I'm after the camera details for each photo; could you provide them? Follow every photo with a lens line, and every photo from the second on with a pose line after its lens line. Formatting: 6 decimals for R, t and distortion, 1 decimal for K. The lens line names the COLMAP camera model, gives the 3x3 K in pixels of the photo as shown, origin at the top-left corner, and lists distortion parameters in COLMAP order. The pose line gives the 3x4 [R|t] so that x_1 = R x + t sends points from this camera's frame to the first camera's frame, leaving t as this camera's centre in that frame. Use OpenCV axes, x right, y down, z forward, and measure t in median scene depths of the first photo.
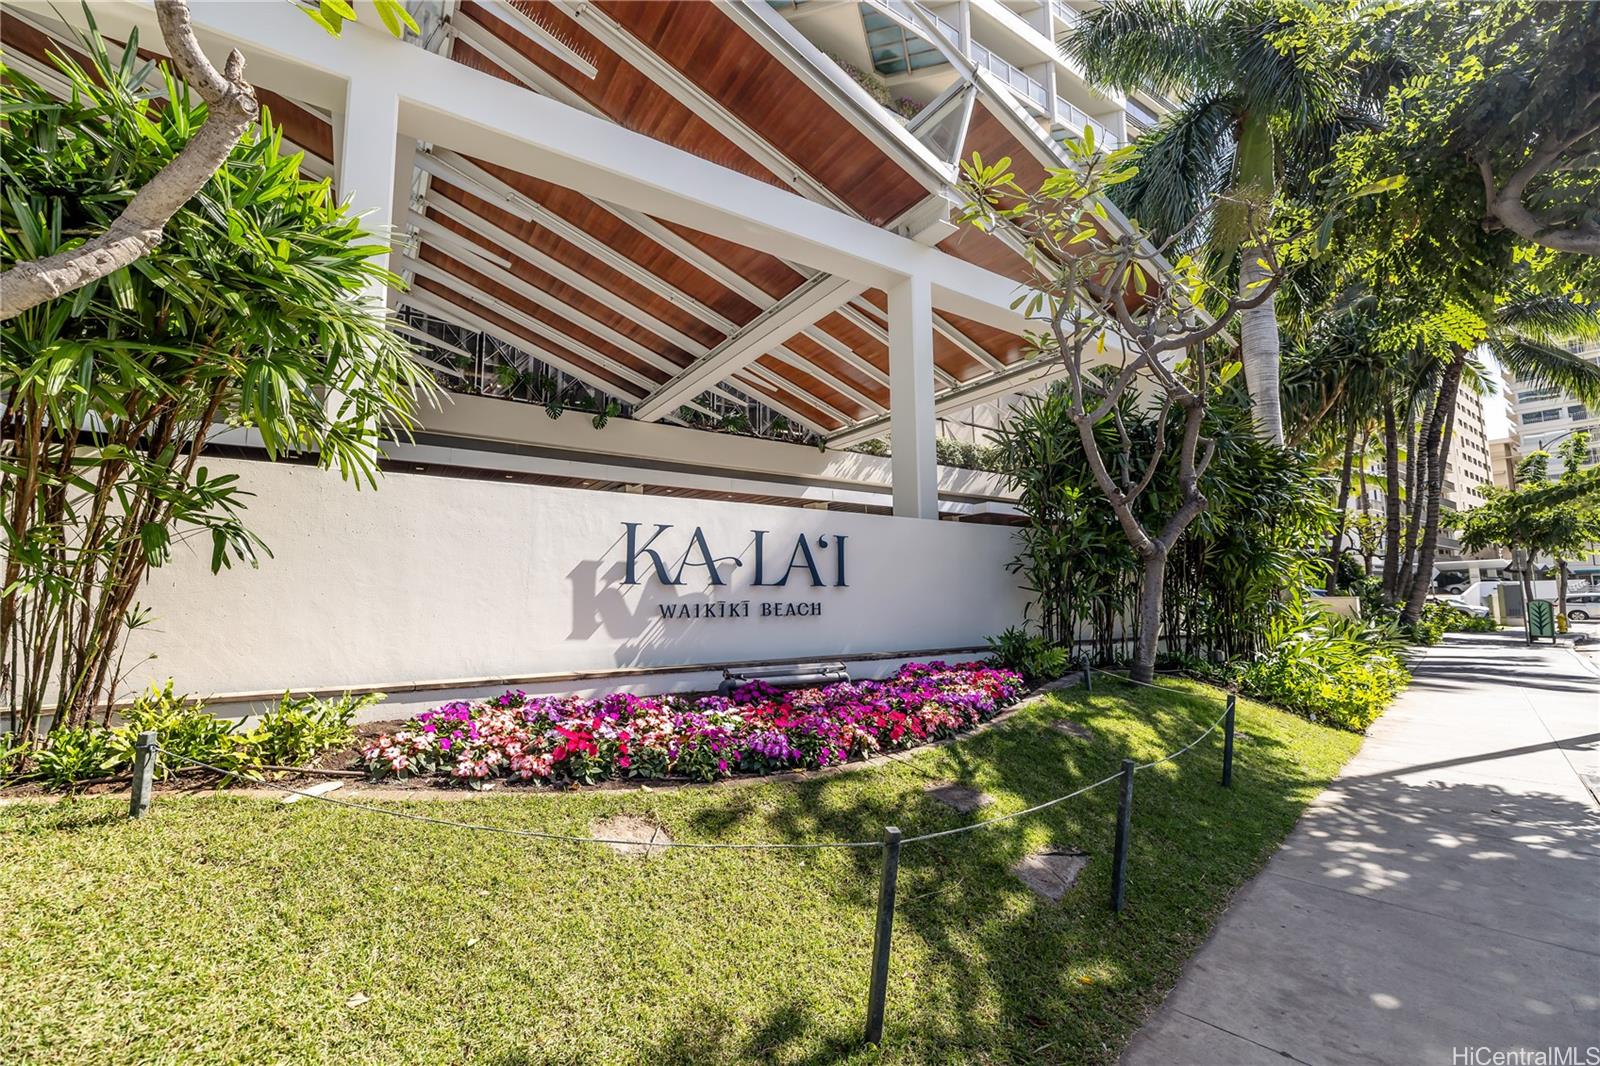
lens RADIAL K [[658.9, 0, 800.0], [0, 658.9, 533.0], [0, 0, 1]] dist [-0.000001, -0.000002]
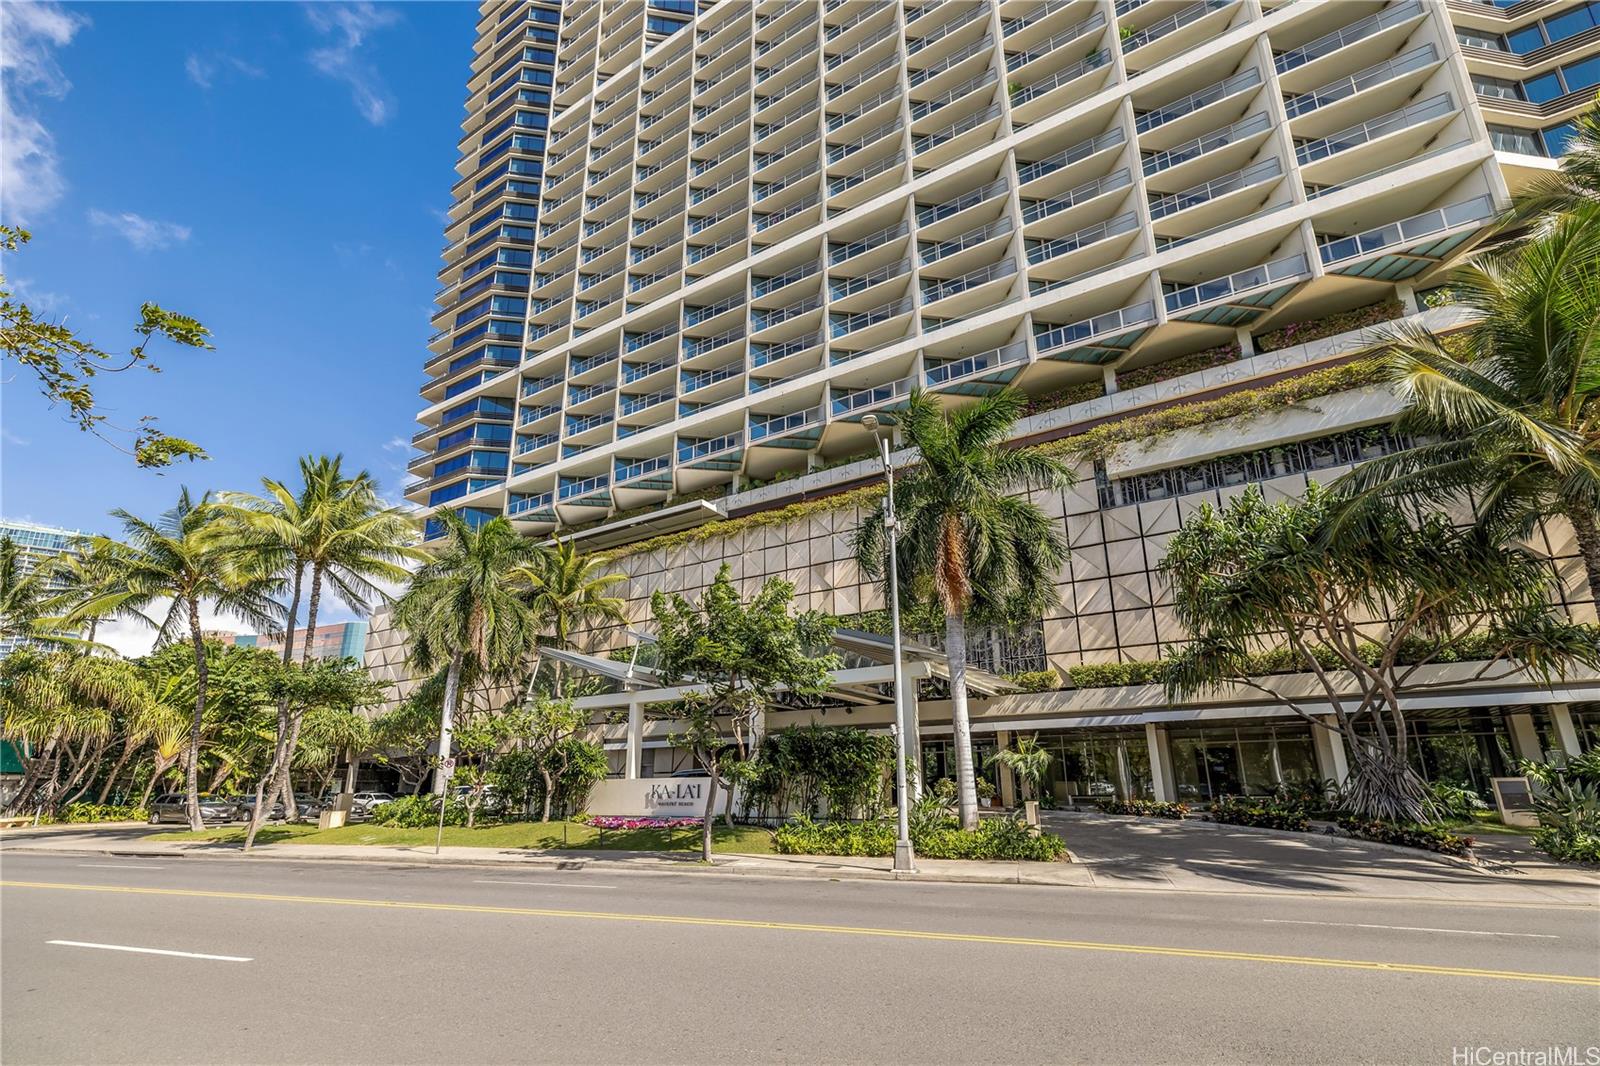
lens RADIAL K [[803.7, 0, 800.0], [0, 803.7, 533.0], [0, 0, 1]] dist [0.000052, -0.000004]
pose [[0.373776, -0.285435, -0.882507, 4.961372], [0.089087, 0.958120, -0.272159, -0.072436], [0.923231, 0.023107, 0.383551, -0.297063]]
